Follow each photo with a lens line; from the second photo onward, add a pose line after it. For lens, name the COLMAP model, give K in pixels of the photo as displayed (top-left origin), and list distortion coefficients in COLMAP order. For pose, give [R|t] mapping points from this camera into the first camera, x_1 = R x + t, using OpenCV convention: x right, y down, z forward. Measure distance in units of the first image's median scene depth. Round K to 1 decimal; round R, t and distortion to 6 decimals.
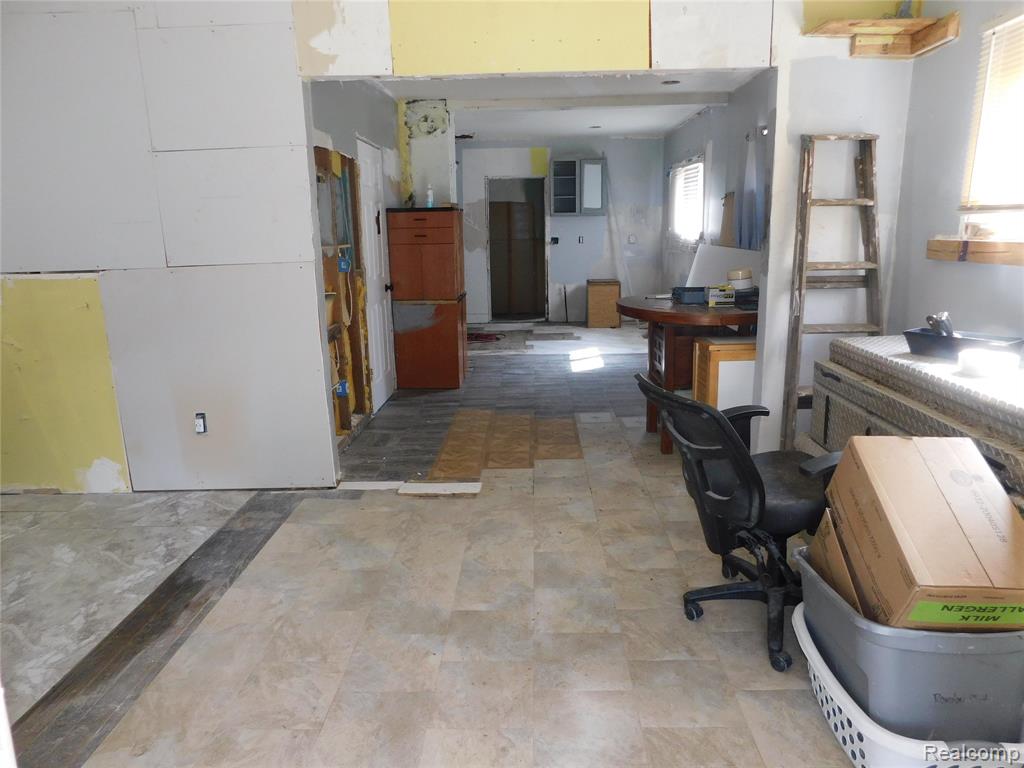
lens RADIAL K [[681.0, 0, 512.1], [0, 681.0, 383.1], [0, 0, 1]] dist [-0.043577, 0.010660]
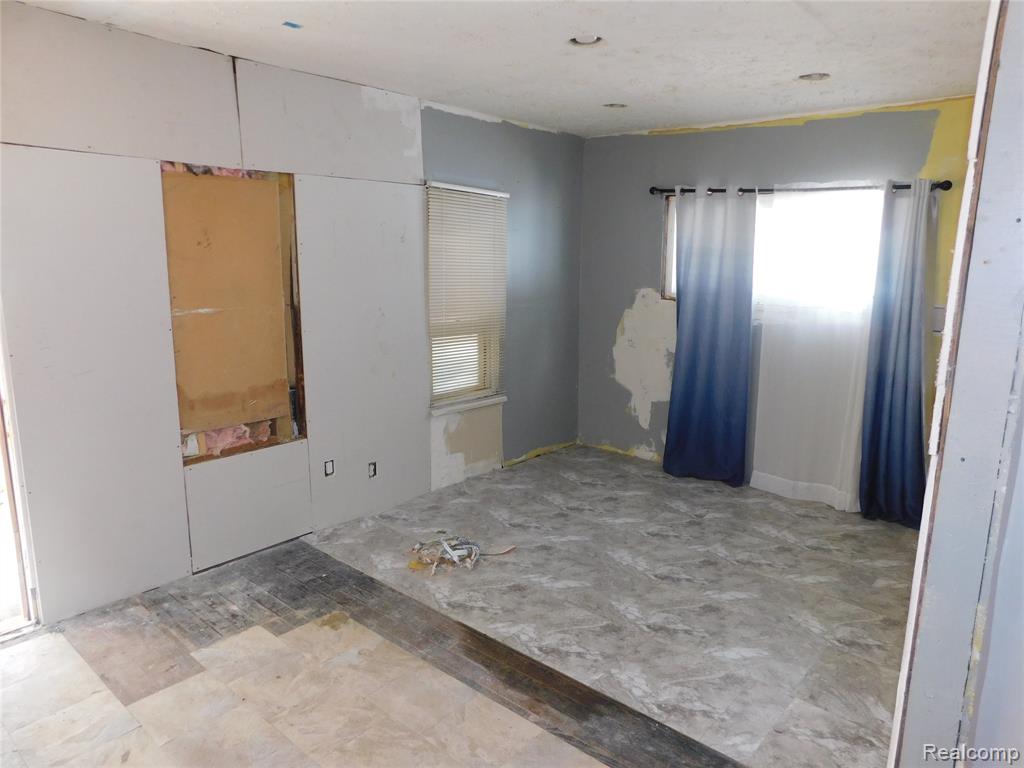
lens RADIAL K [[681.0, 0, 511.5], [0, 681.0, 383.0], [0, 0, 1]] dist [-0.043577, 0.010660]
pose [[-0.631067, 0.155299, -0.760024, 0.203095], [-0.178195, 0.924534, 0.336874, -0.415214], [0.754984, 0.348022, -0.555769, 1.403116]]
